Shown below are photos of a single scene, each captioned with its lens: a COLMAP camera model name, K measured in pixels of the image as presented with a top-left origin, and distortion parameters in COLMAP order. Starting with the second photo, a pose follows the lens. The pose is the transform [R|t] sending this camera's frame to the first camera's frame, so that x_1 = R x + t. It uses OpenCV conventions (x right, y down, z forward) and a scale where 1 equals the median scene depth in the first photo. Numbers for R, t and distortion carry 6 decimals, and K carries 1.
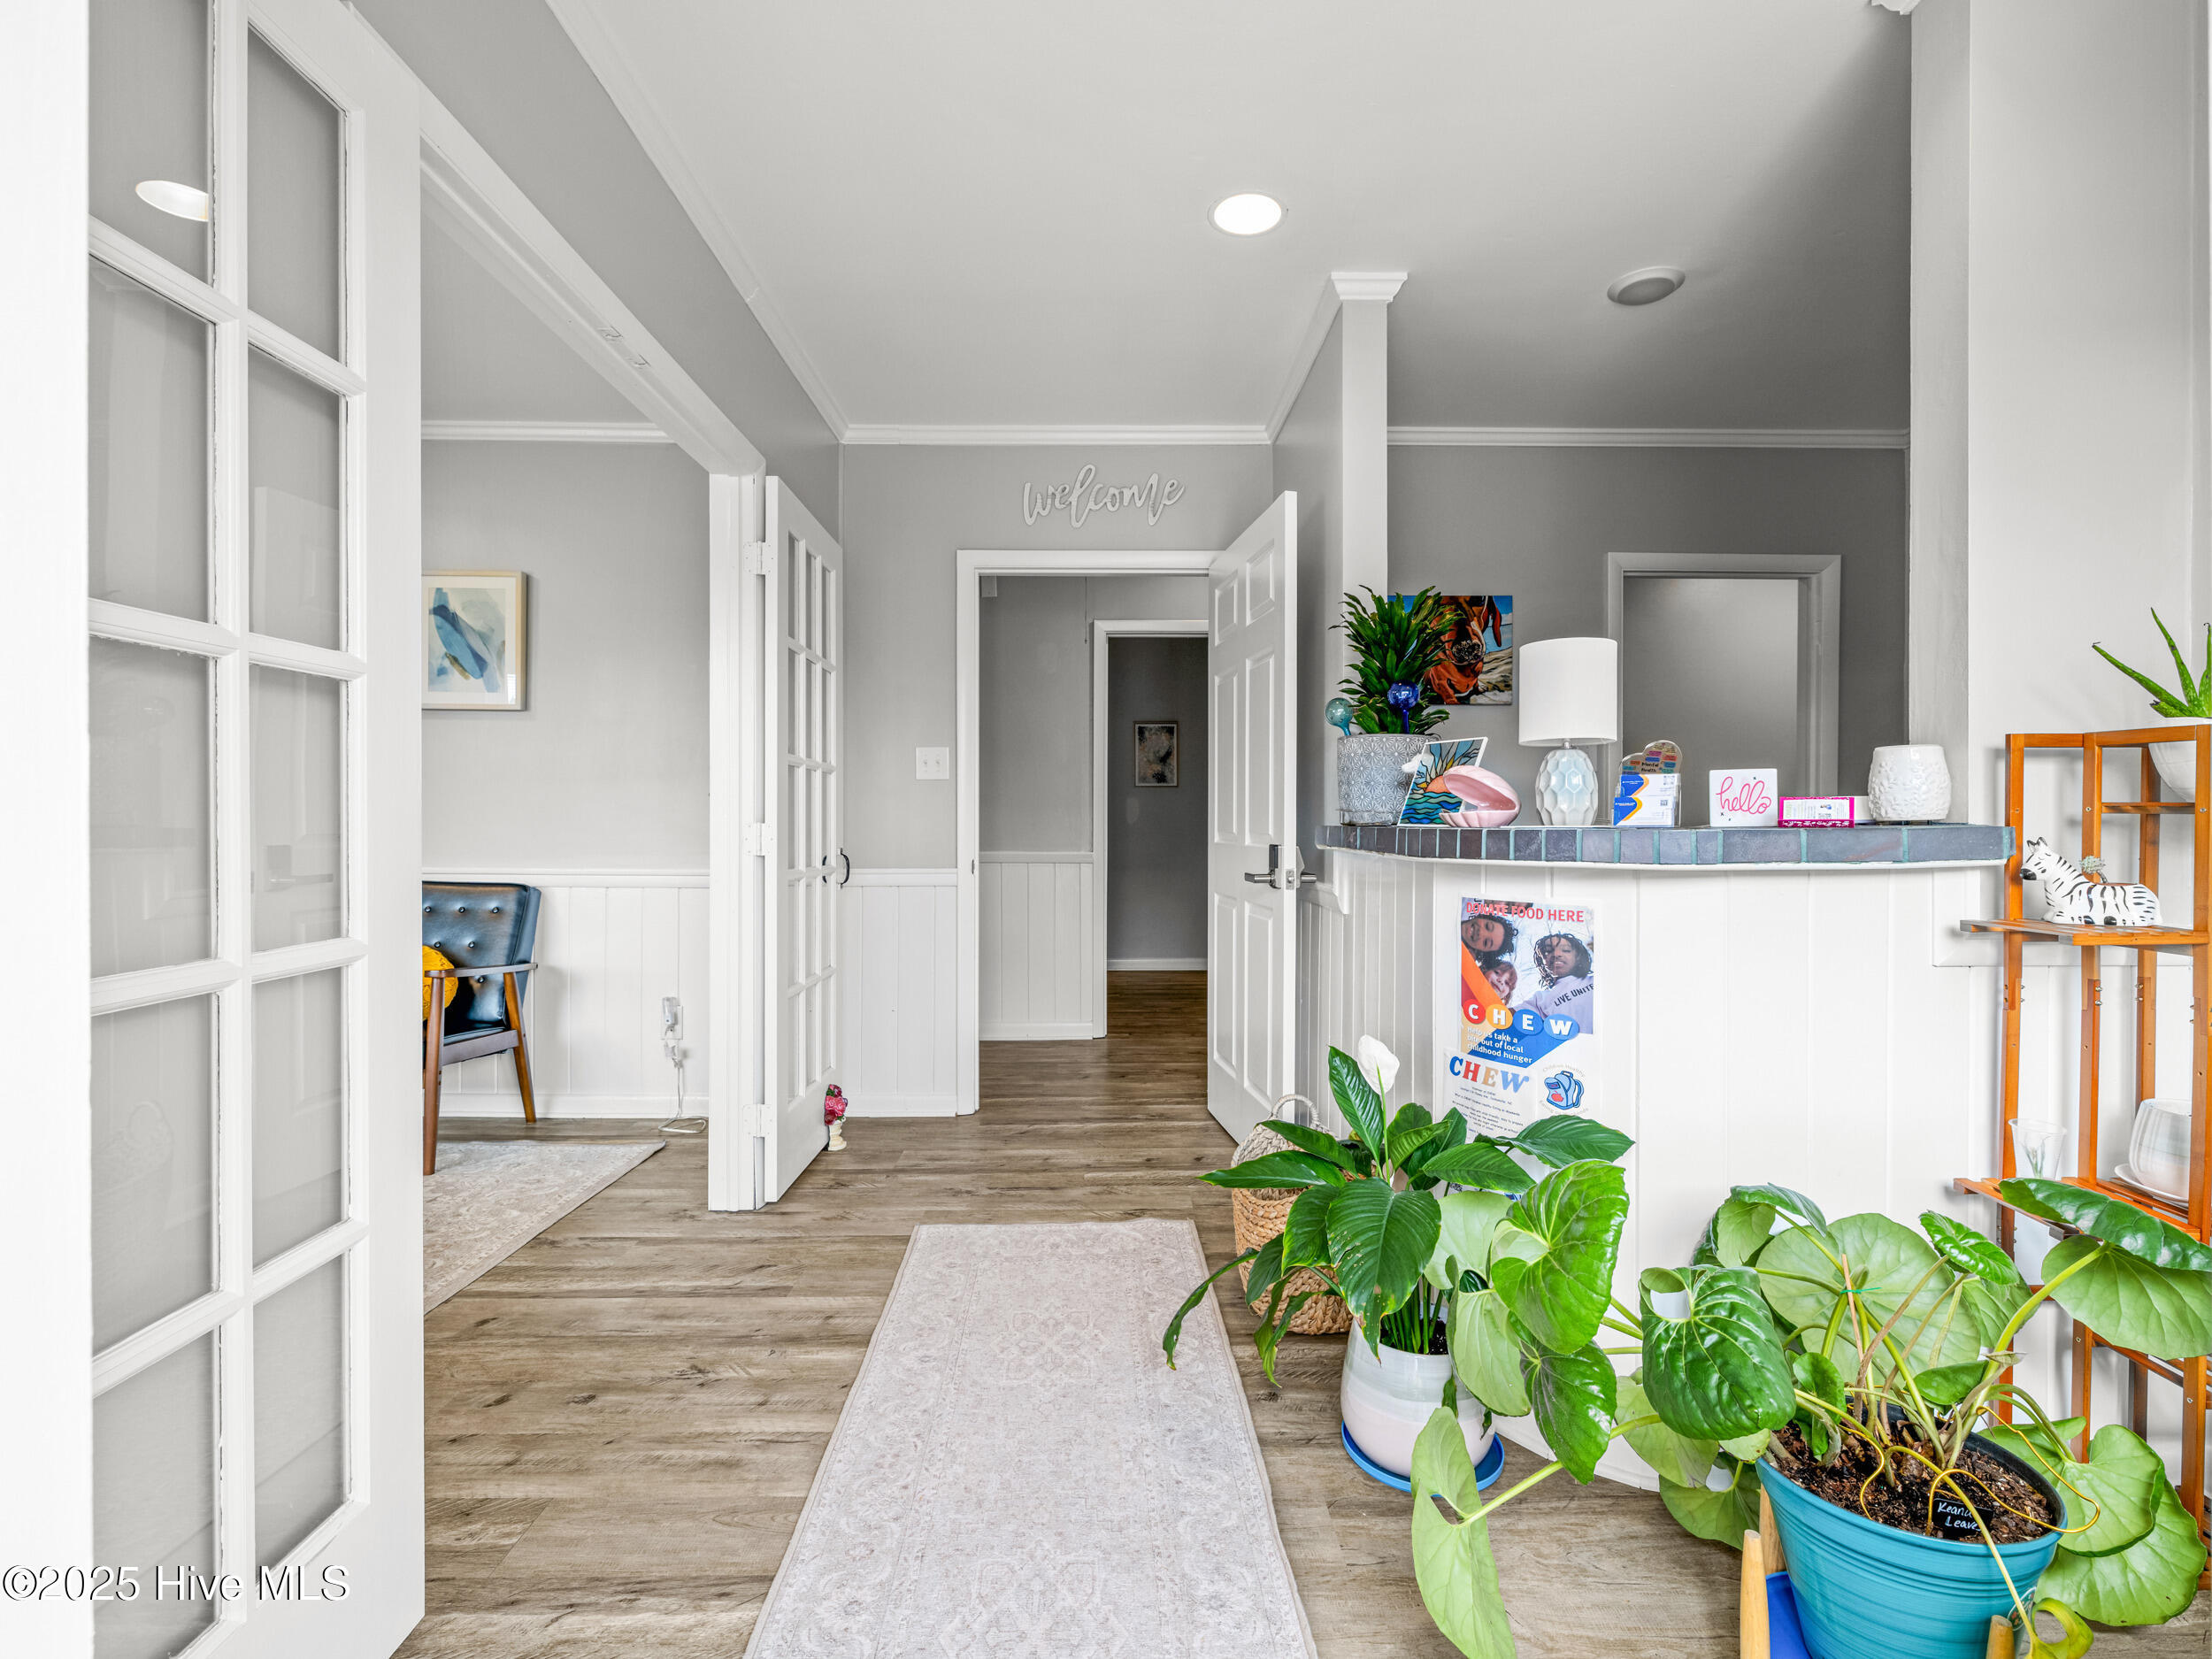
lens RADIAL K [[1051.3, 0, 1116.2], [0, 1051.3, 816.9], [0, 0, 1]] dist [-0.000223, 0.000927]
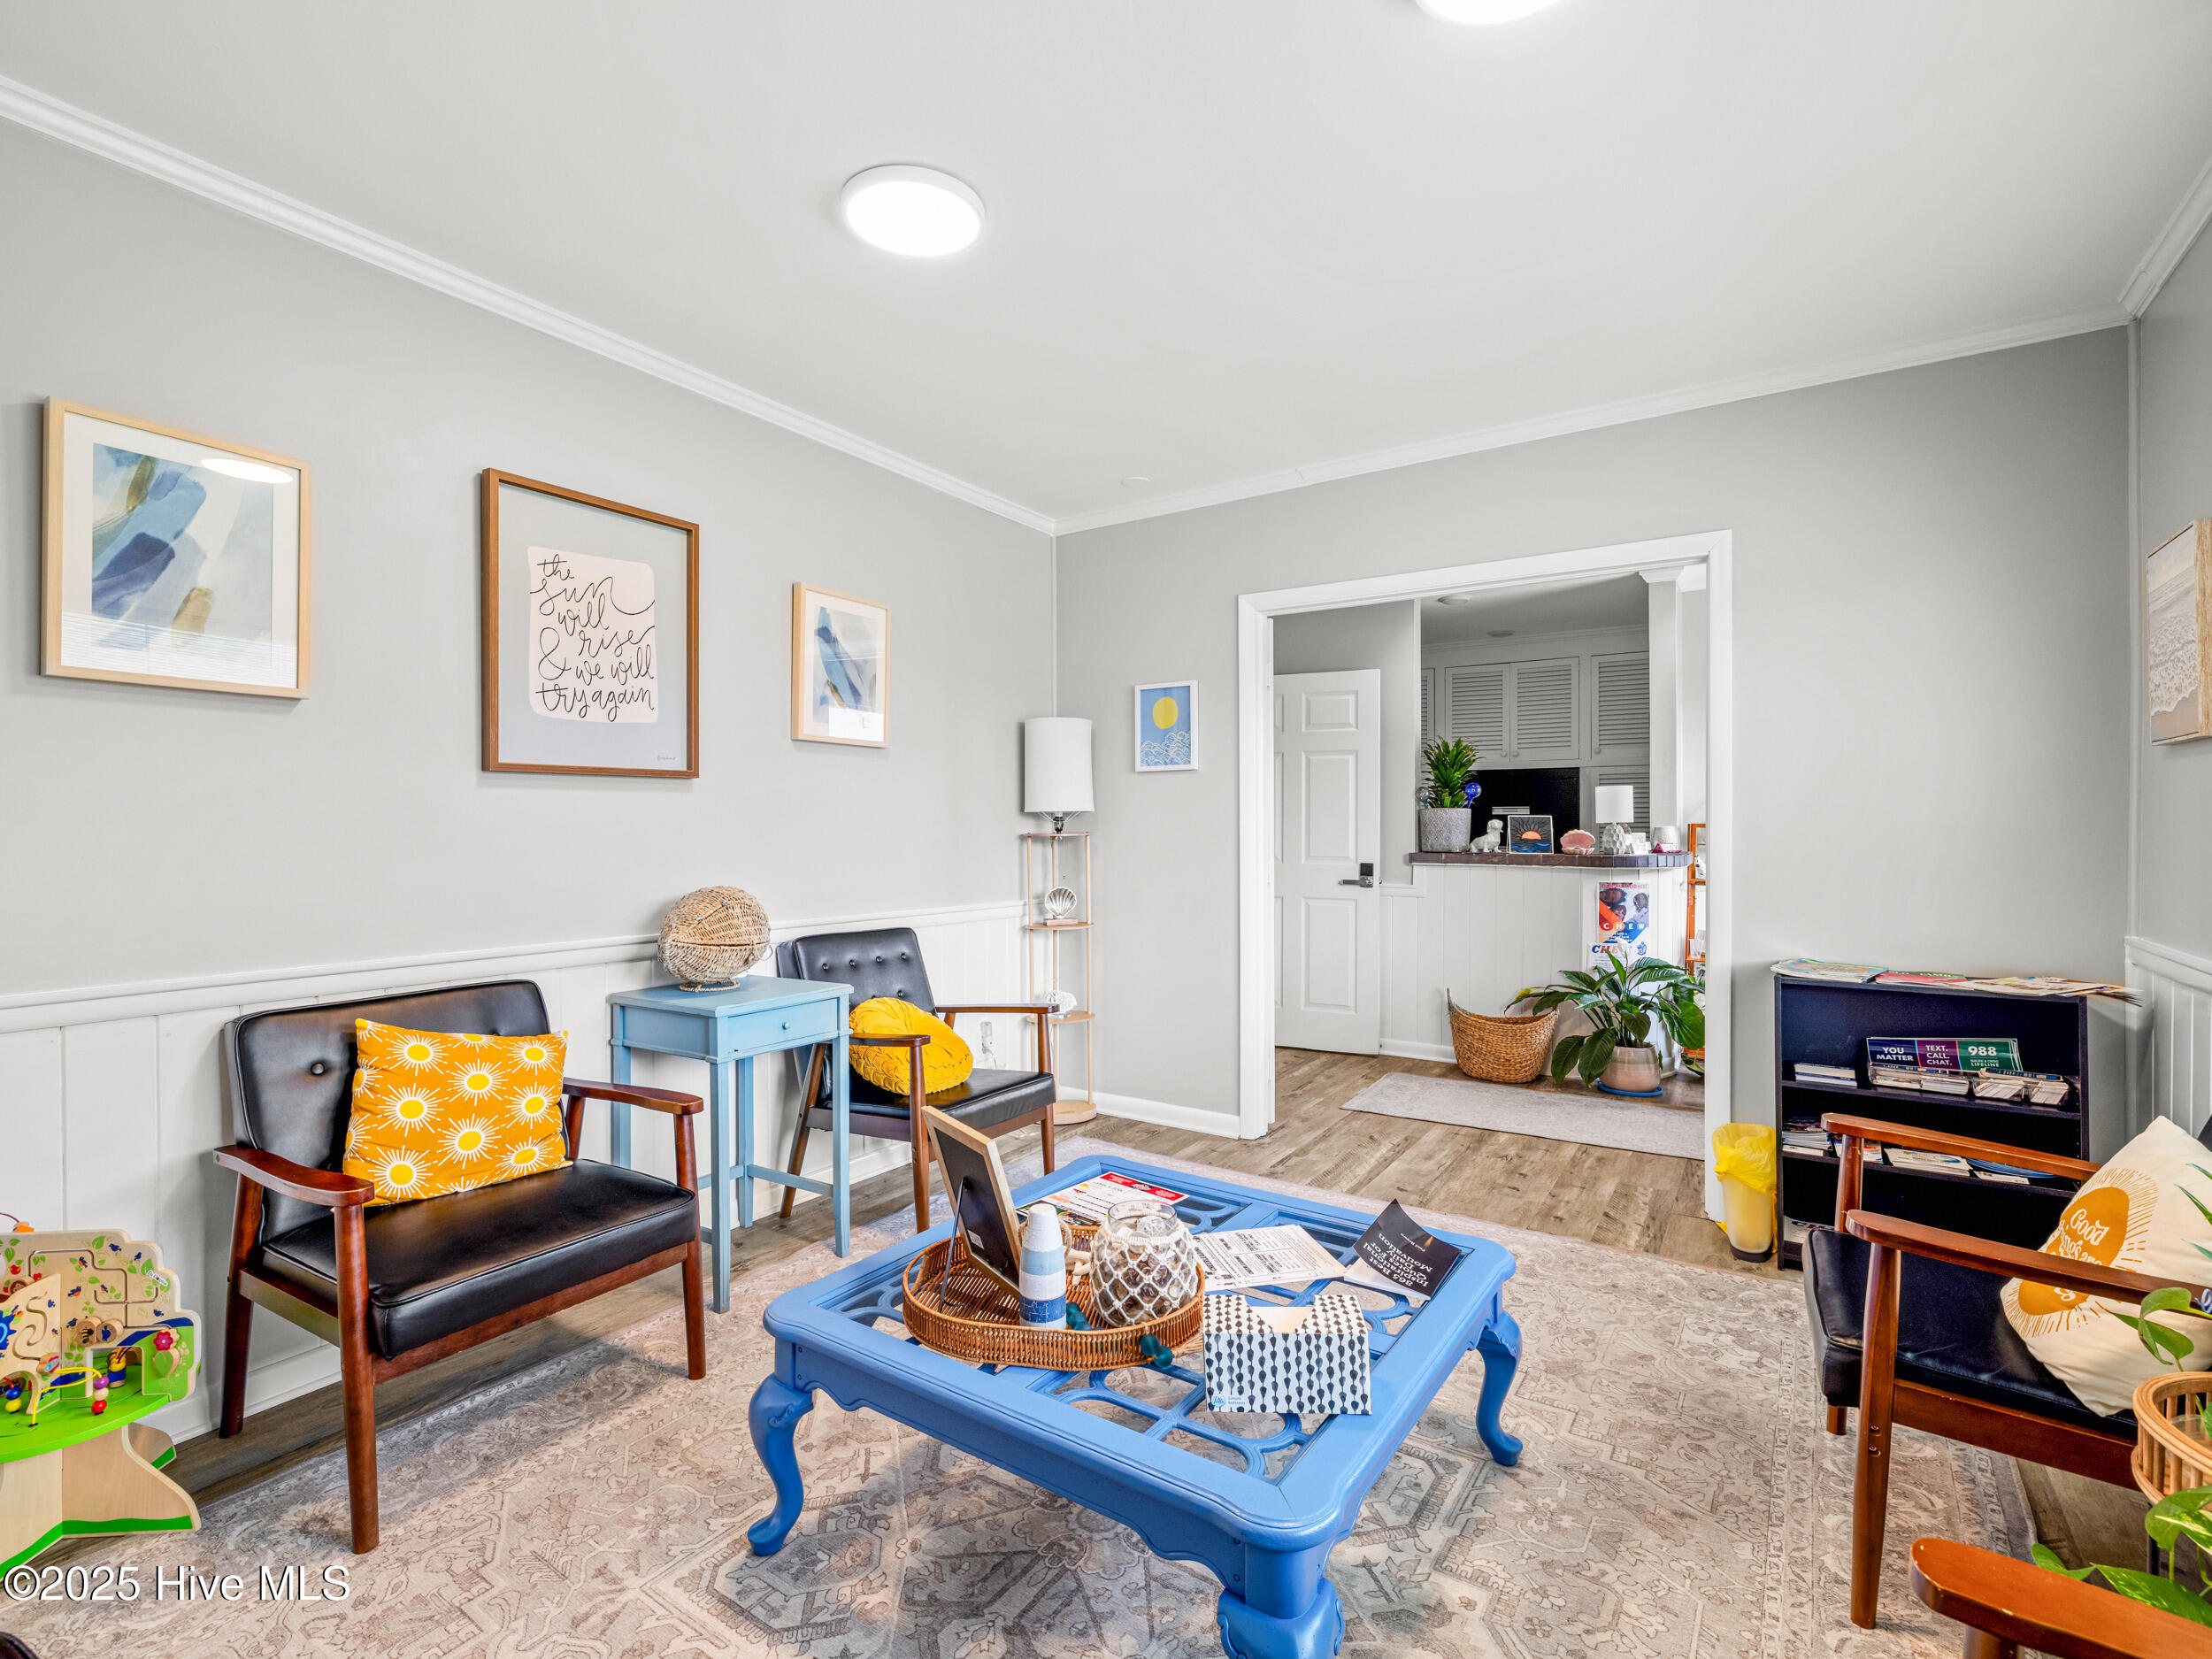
lens RADIAL K [[1051.3, 0, 1116.2], [0, 1051.3, 816.9], [0, 0, 1]] dist [-0.000223, 0.000927]
pose [[0.545684, 0.002033, 0.837989, -2.394923], [-0.005514, 0.999984, 0.001165, -0.077933], [-0.837973, -0.005257, 0.545686, 0.572919]]
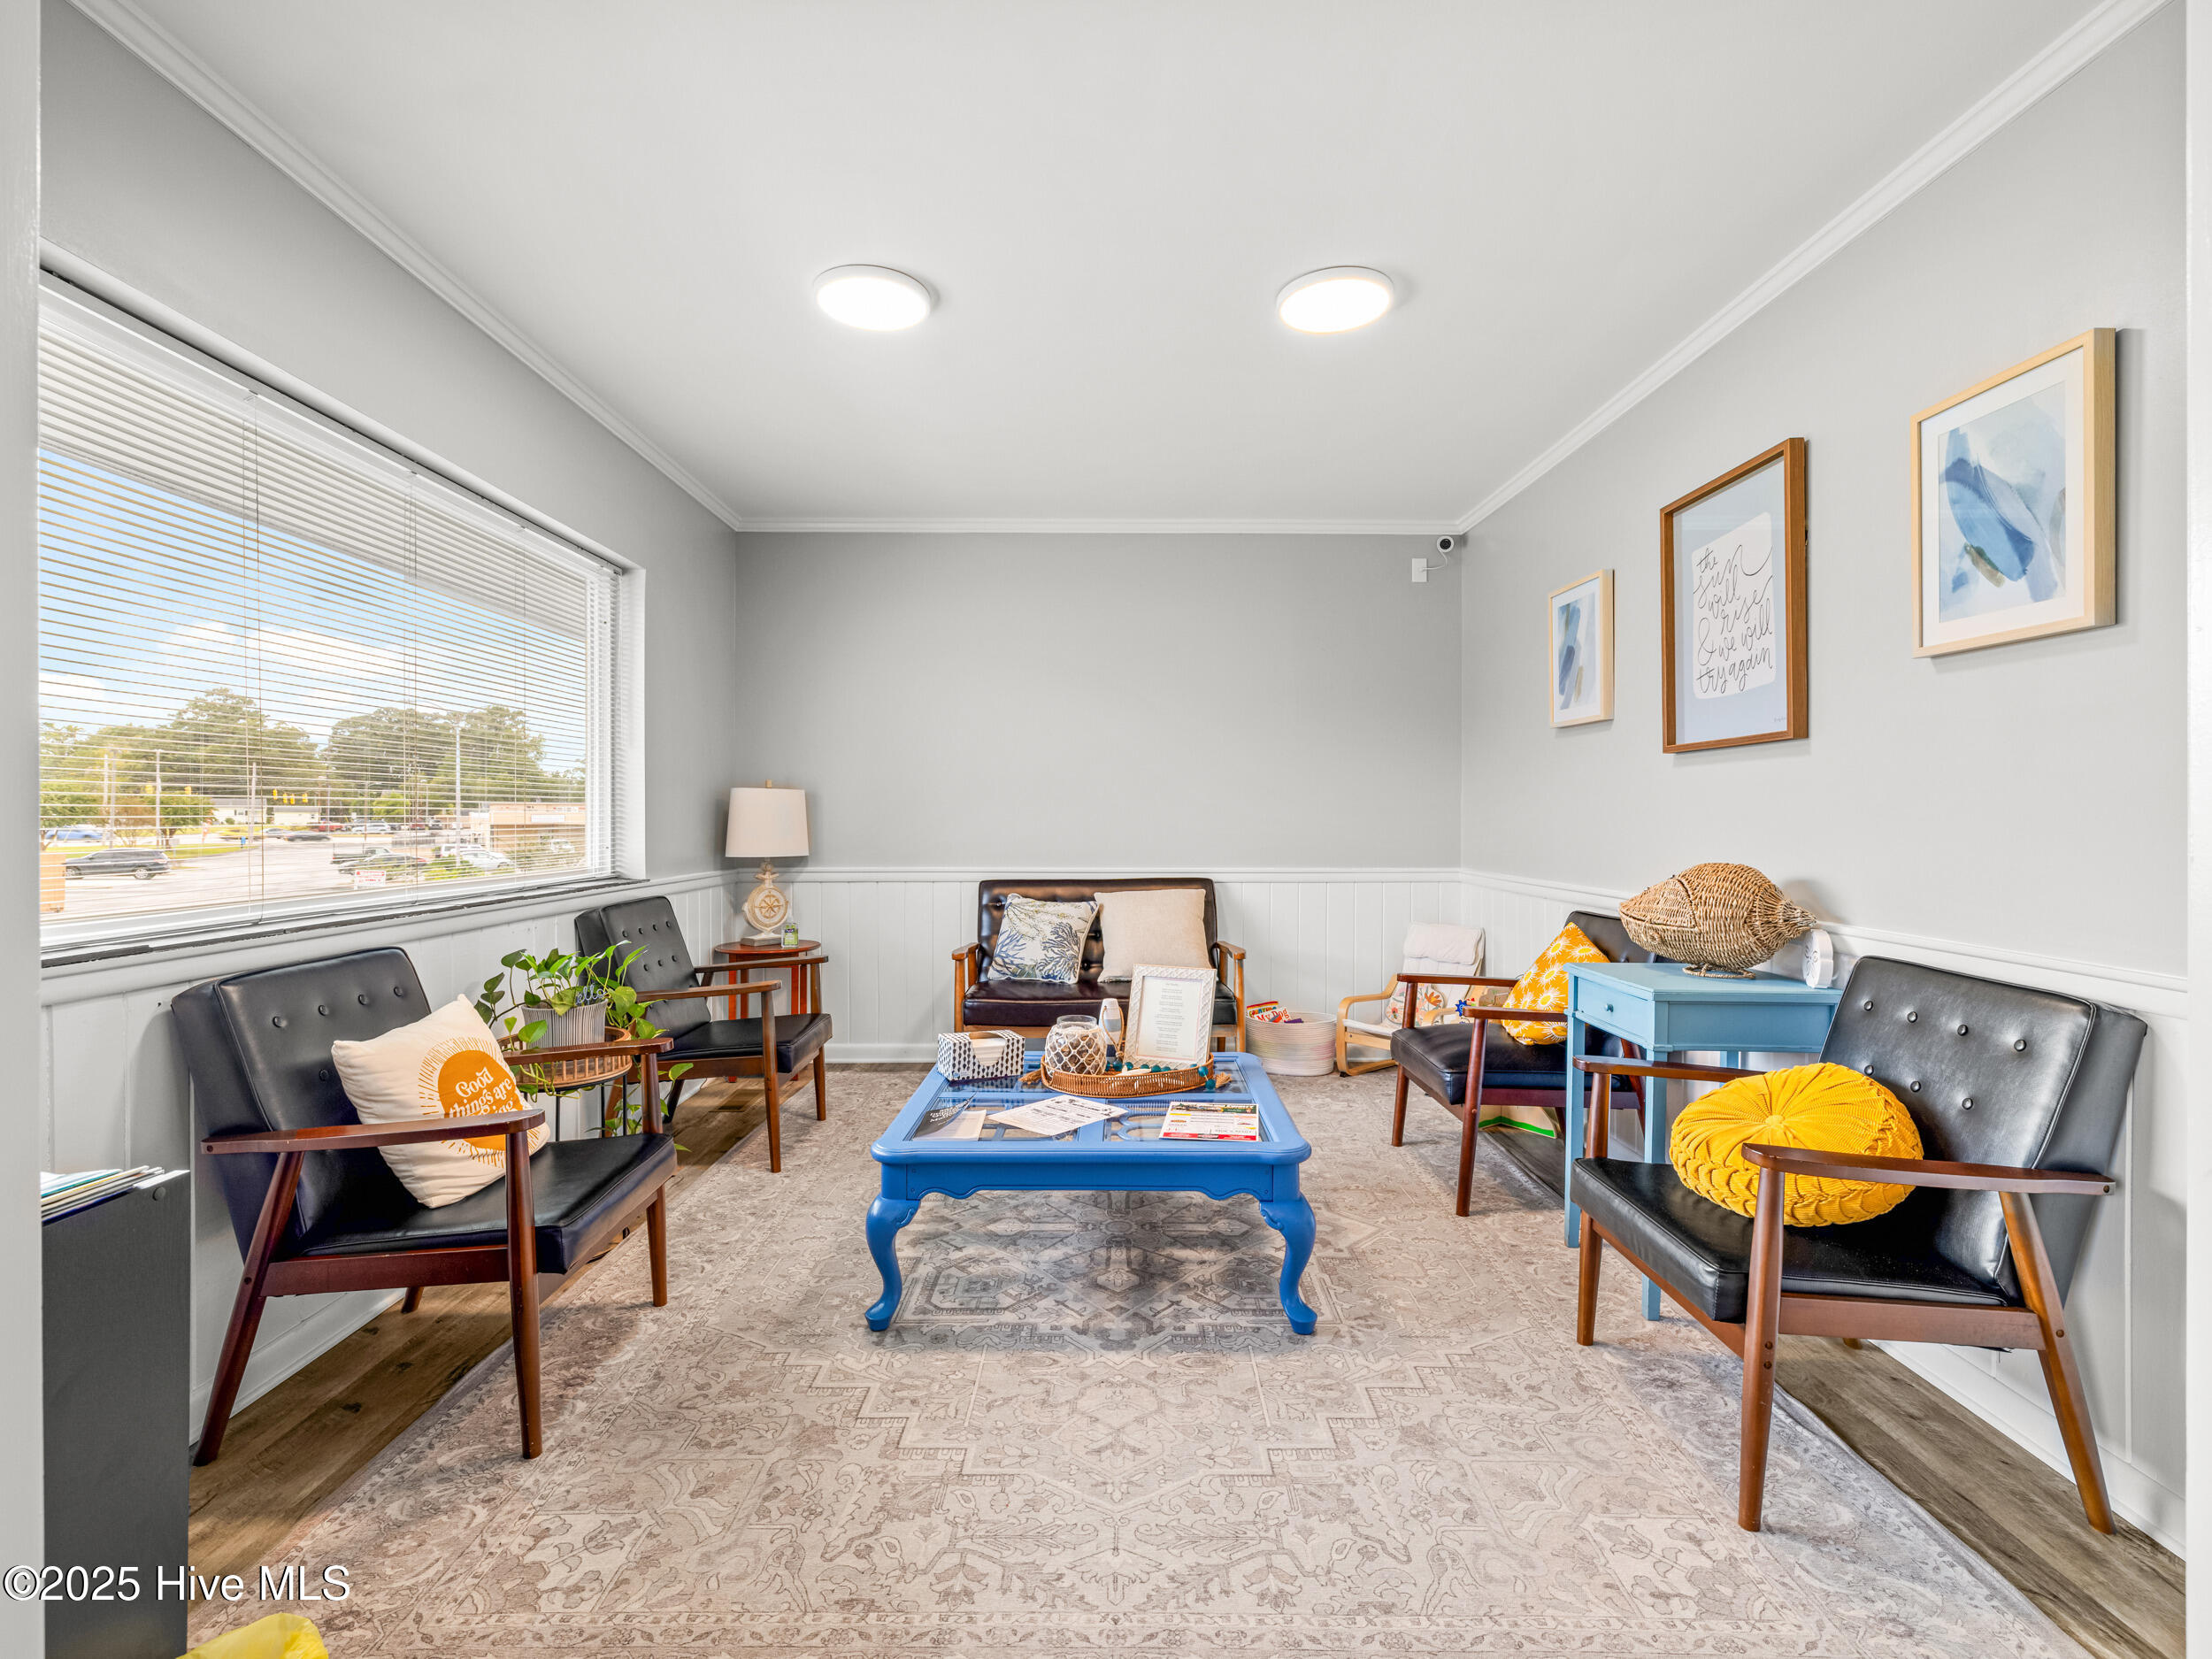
lens RADIAL K [[1051.3, 0, 1116.2], [0, 1051.3, 816.9], [0, 0, 1]] dist [-0.000223, 0.000927]
pose [[0.005446, -0.000866, -0.999985, -0.193797], [0.012736, 0.999919, -0.000796, -0.042223], [0.999904, -0.012731, 0.005456, 1.067693]]
